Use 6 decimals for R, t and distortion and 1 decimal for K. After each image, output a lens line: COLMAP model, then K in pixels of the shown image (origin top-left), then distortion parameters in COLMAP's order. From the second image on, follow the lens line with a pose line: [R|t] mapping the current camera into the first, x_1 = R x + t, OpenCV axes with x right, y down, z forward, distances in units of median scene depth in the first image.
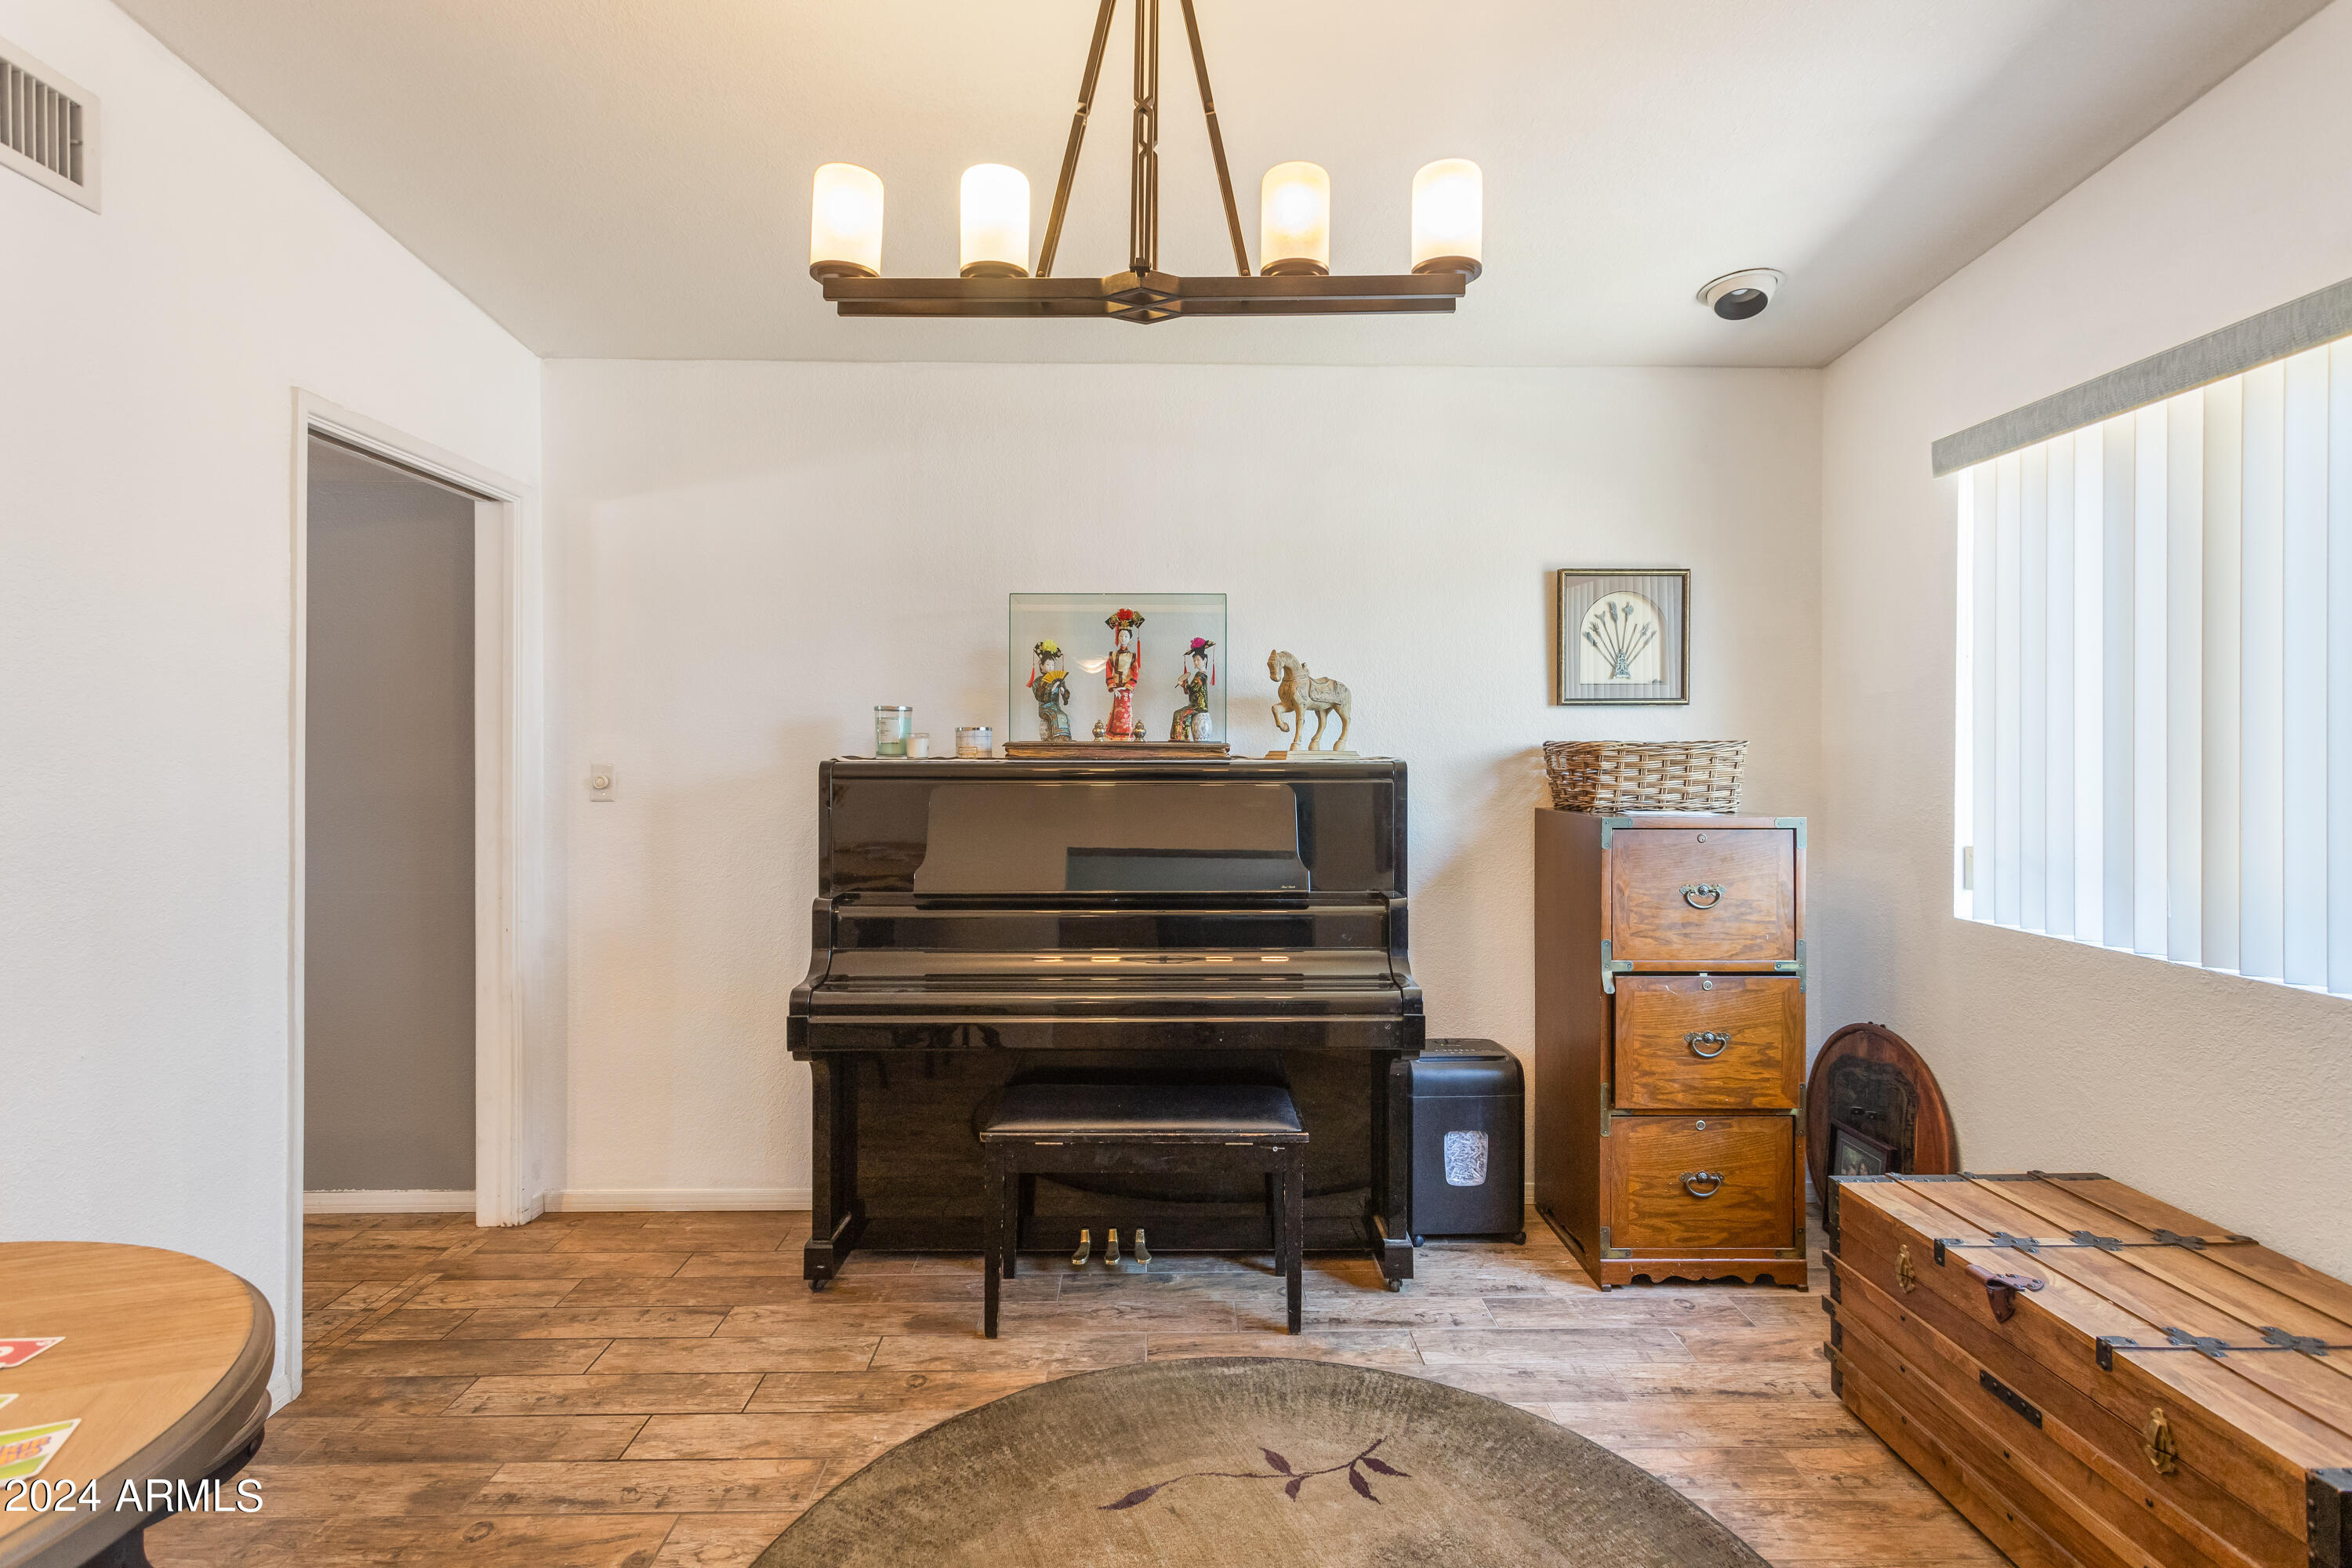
lens RADIAL K [[1158.0, 0, 1177.1], [0, 1158.0, 769.5], [0, 0, 1]] dist [-0.001198, 0.000779]
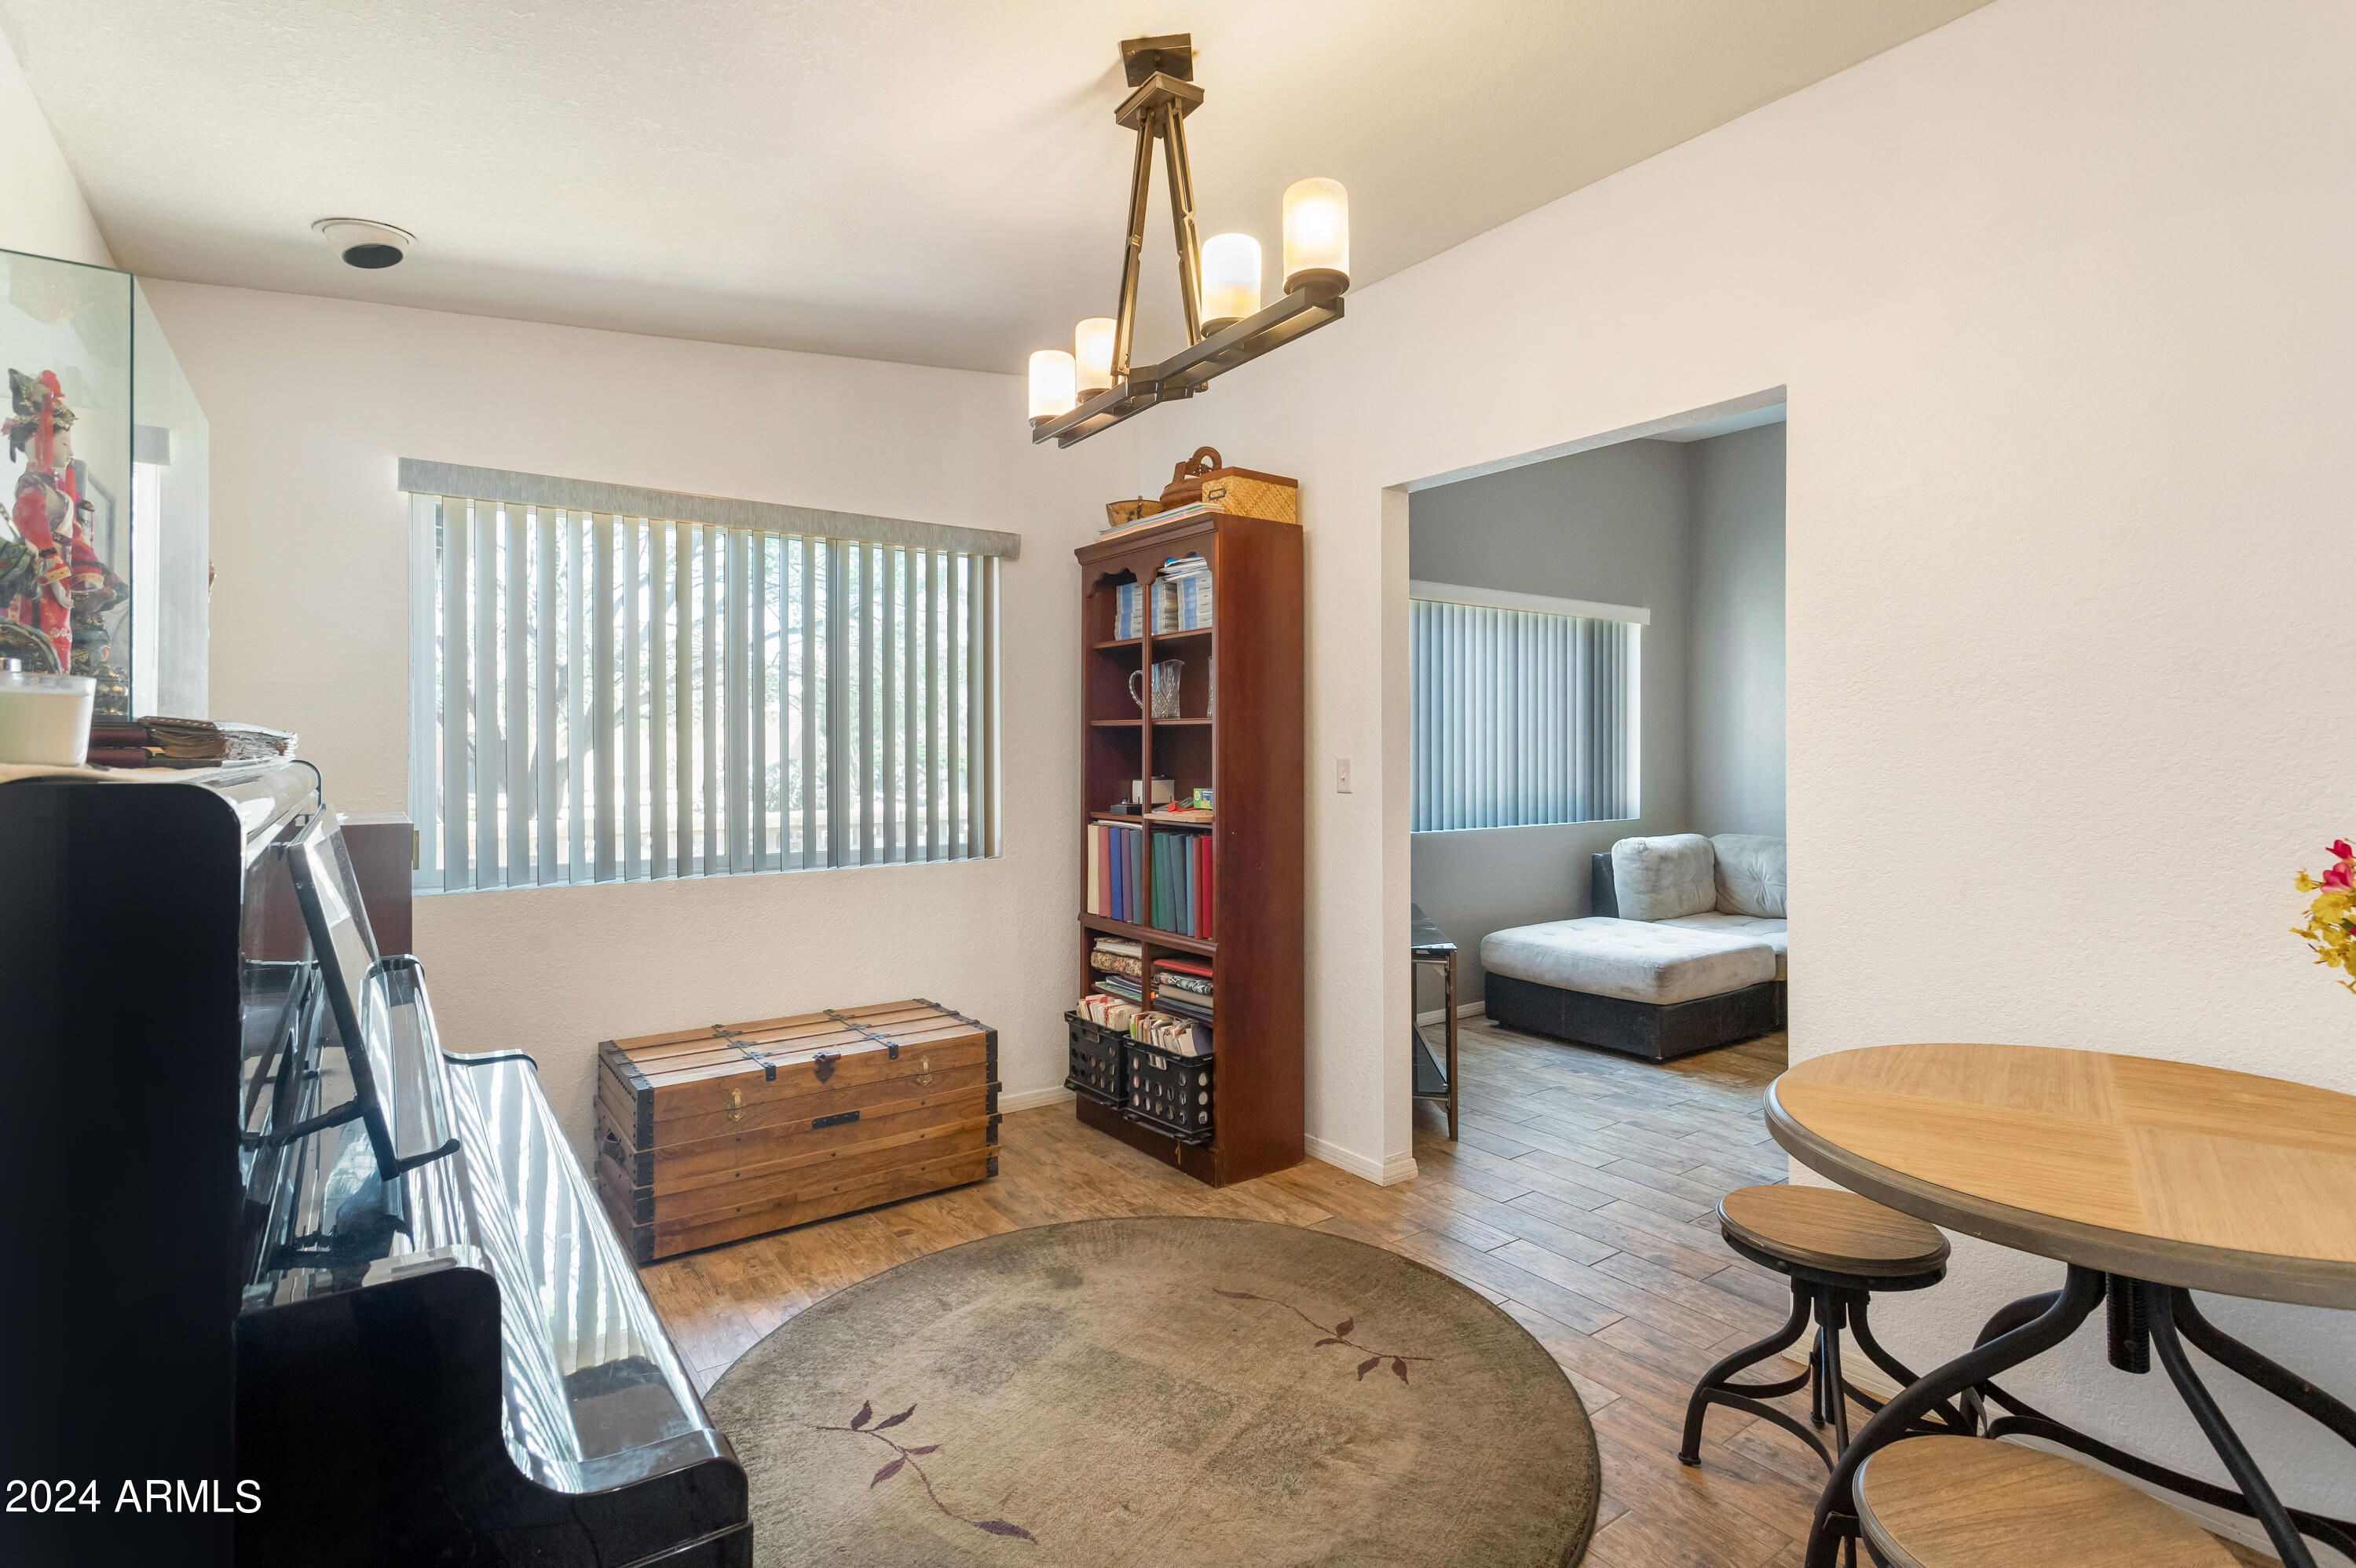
lens RADIAL K [[1159.9, 0, 1177.5], [0, 1159.9, 759.4], [0, 0, 1]] dist [-0.001198, 0.000779]
pose [[-0.576232, -0.008361, 0.817244, -0.889233], [0.011356, 0.999769, 0.018235, -0.018439], [-0.817207, 0.019788, -0.576004, 1.418245]]
